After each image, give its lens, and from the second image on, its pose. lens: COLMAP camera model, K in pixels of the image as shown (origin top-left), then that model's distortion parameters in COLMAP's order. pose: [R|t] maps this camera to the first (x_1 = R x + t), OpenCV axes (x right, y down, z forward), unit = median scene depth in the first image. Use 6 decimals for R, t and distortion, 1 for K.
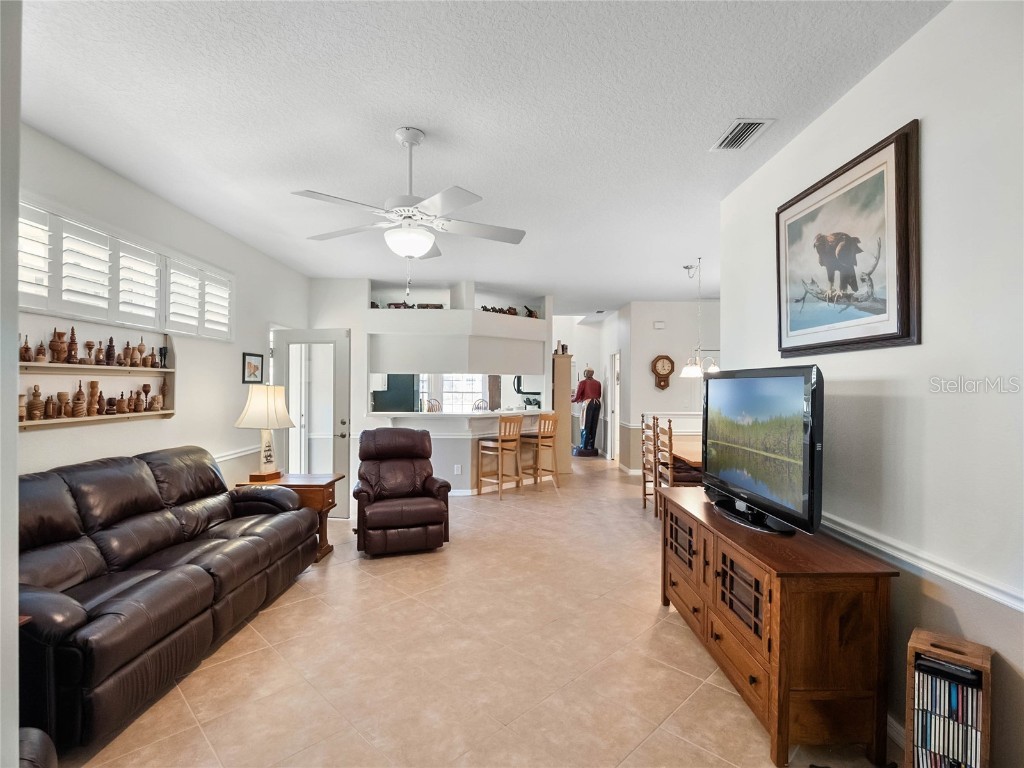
lens RADIAL K [[501.5, 0, 510.1], [0, 501.5, 386.9], [0, 0, 1]] dist [-0.013688, -0.000497]
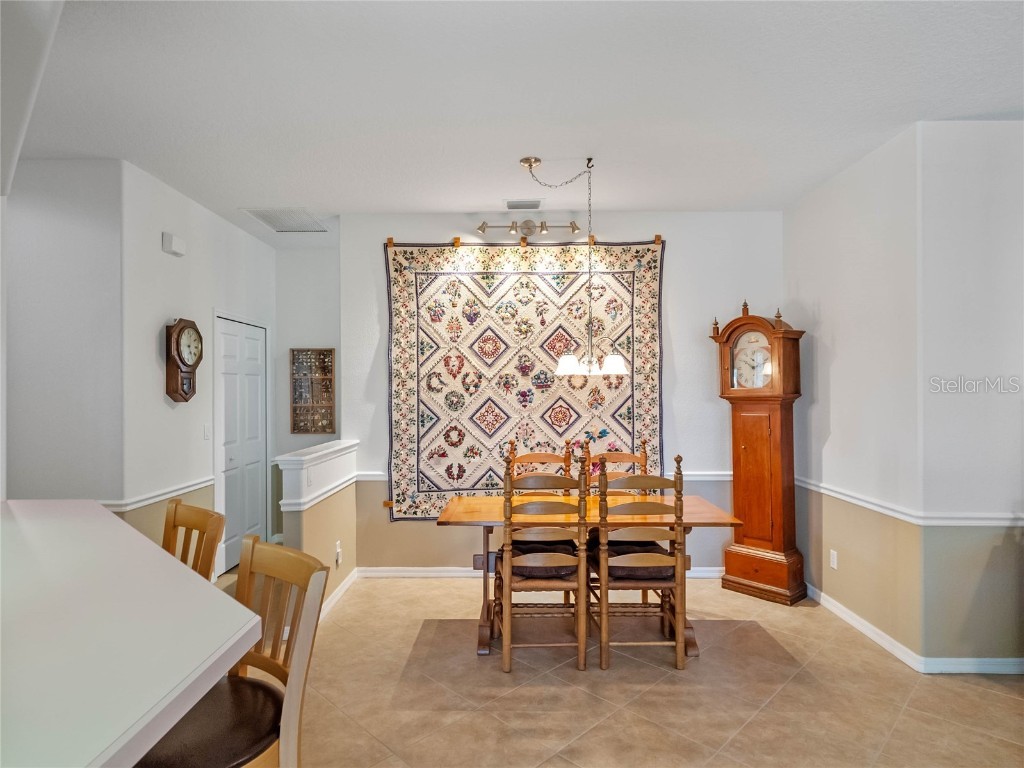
lens RADIAL K [[560.4, 0, 512.0], [0, 560.4, 384.0], [0, 0, 1]] dist [-0.019640, -0.001022]
pose [[0.001881, 0.000786, 0.999998, -0.377484], [0.007111, 0.999974, -0.000799, -0.015059], [-0.999973, 0.007112, 0.001875, 1.720889]]
